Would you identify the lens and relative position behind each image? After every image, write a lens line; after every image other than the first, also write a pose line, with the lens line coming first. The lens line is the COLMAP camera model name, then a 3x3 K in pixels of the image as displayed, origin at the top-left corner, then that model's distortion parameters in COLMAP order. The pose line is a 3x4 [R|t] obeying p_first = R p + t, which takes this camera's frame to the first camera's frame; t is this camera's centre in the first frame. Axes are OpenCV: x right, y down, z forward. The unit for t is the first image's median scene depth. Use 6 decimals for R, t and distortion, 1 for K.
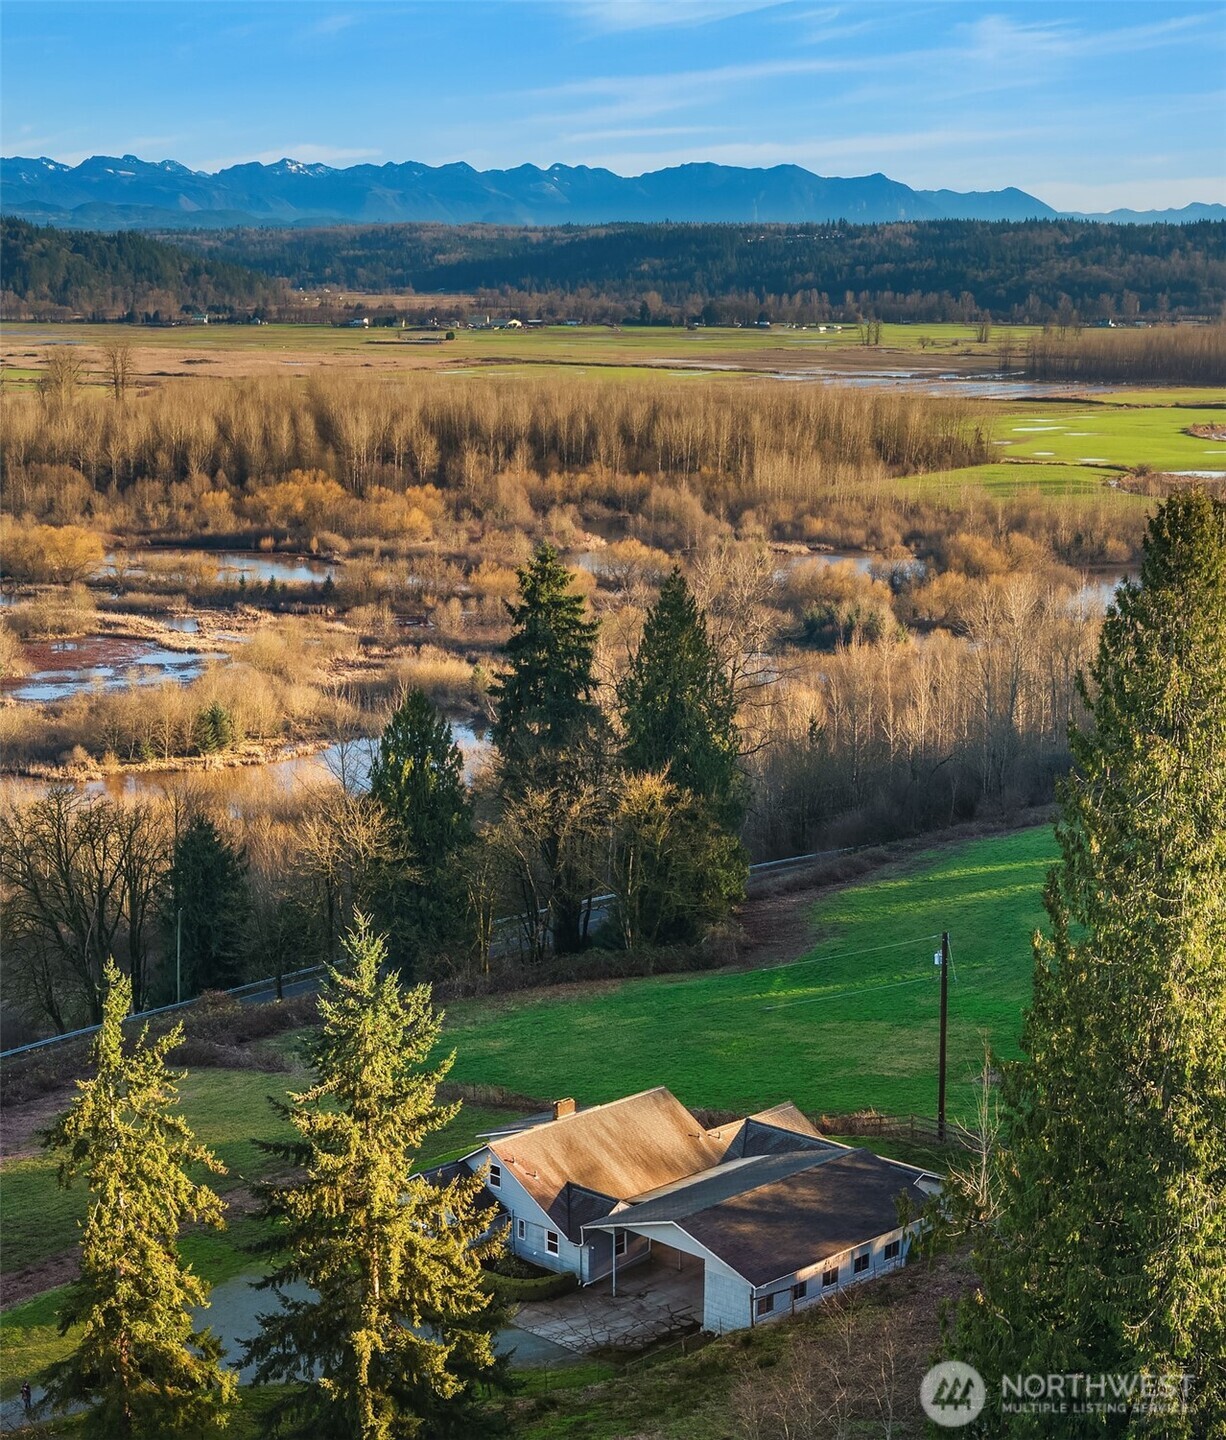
lens RADIAL K [[3273.8, 0, 613.0], [0, 3273.8, 720.0], [0, 0, 1]] dist [-0.099736, -0.386489]
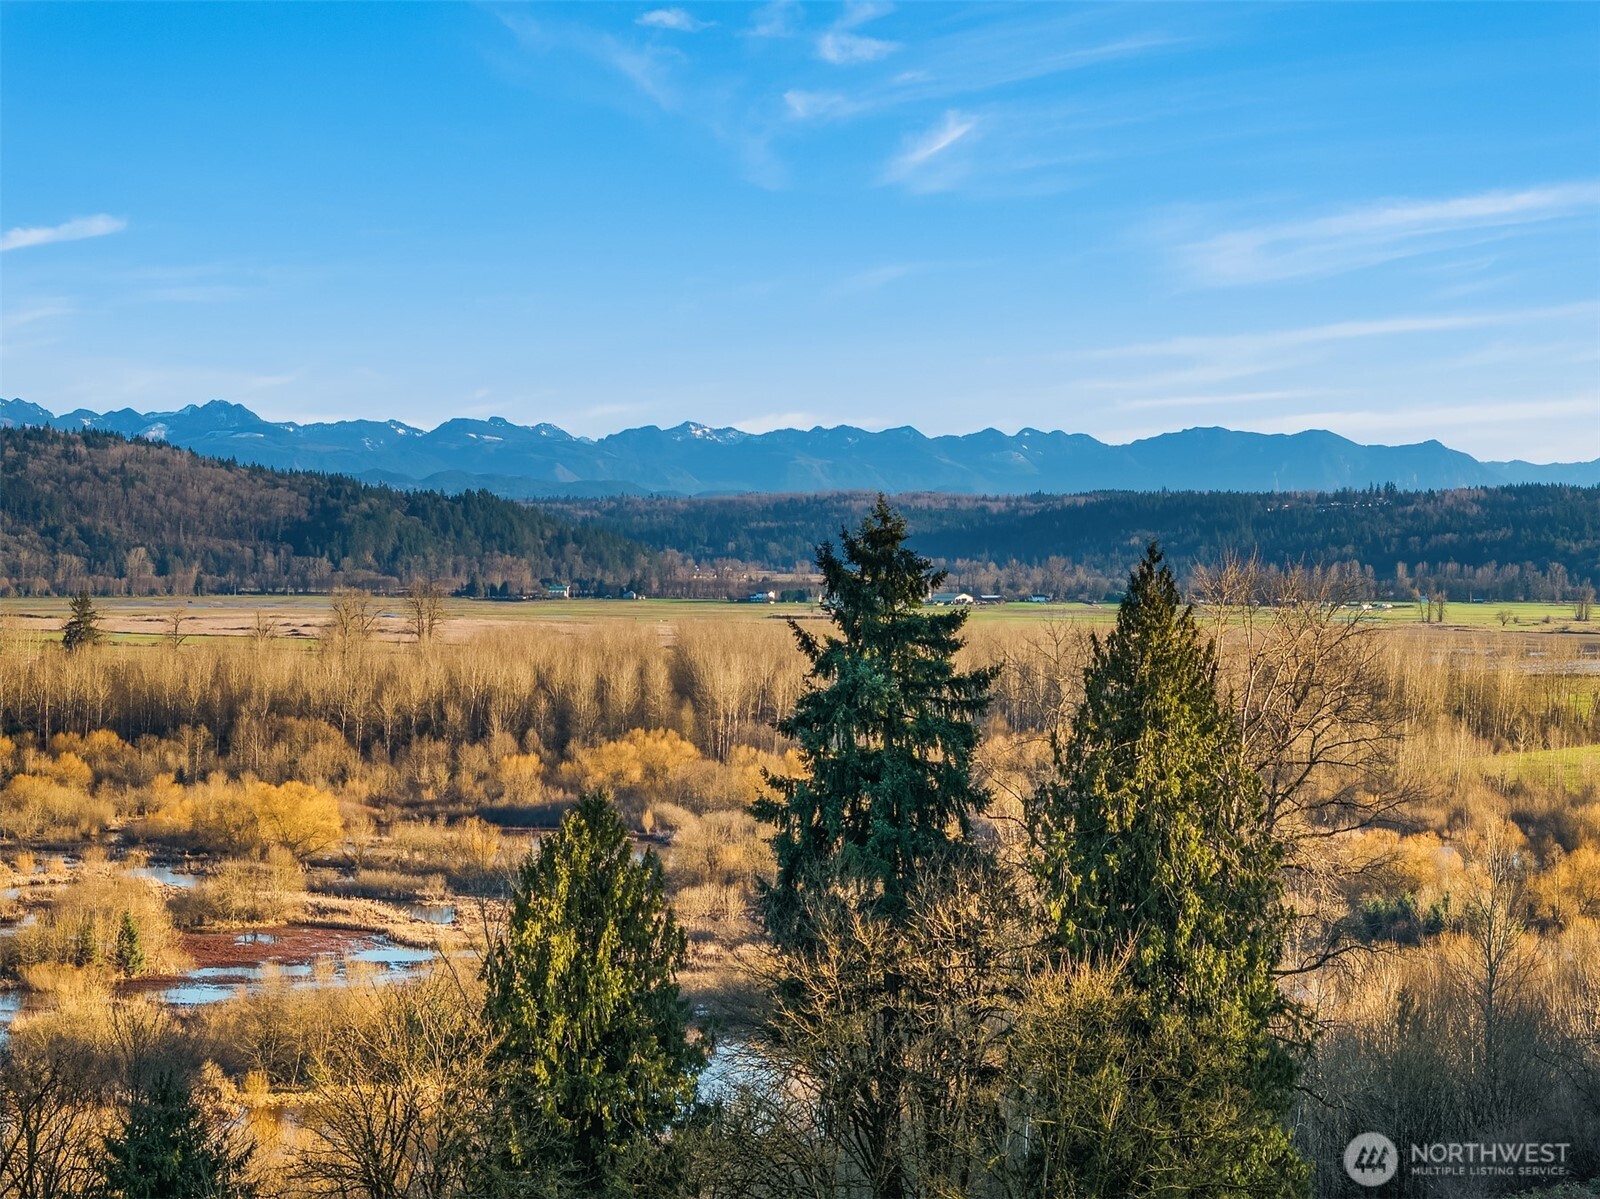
lens RADIAL K [[3266.4, 0, 881.0], [0, 3266.4, 598.1], [0, 0, 1]] dist [-0.094735, 0.195455]
pose [[0.997291, 0.005983, -0.073319, 0.008196], [-0.019674, 0.982075, -0.187462, 0.027595], [0.070883, 0.188396, 0.979532, 0.299090]]
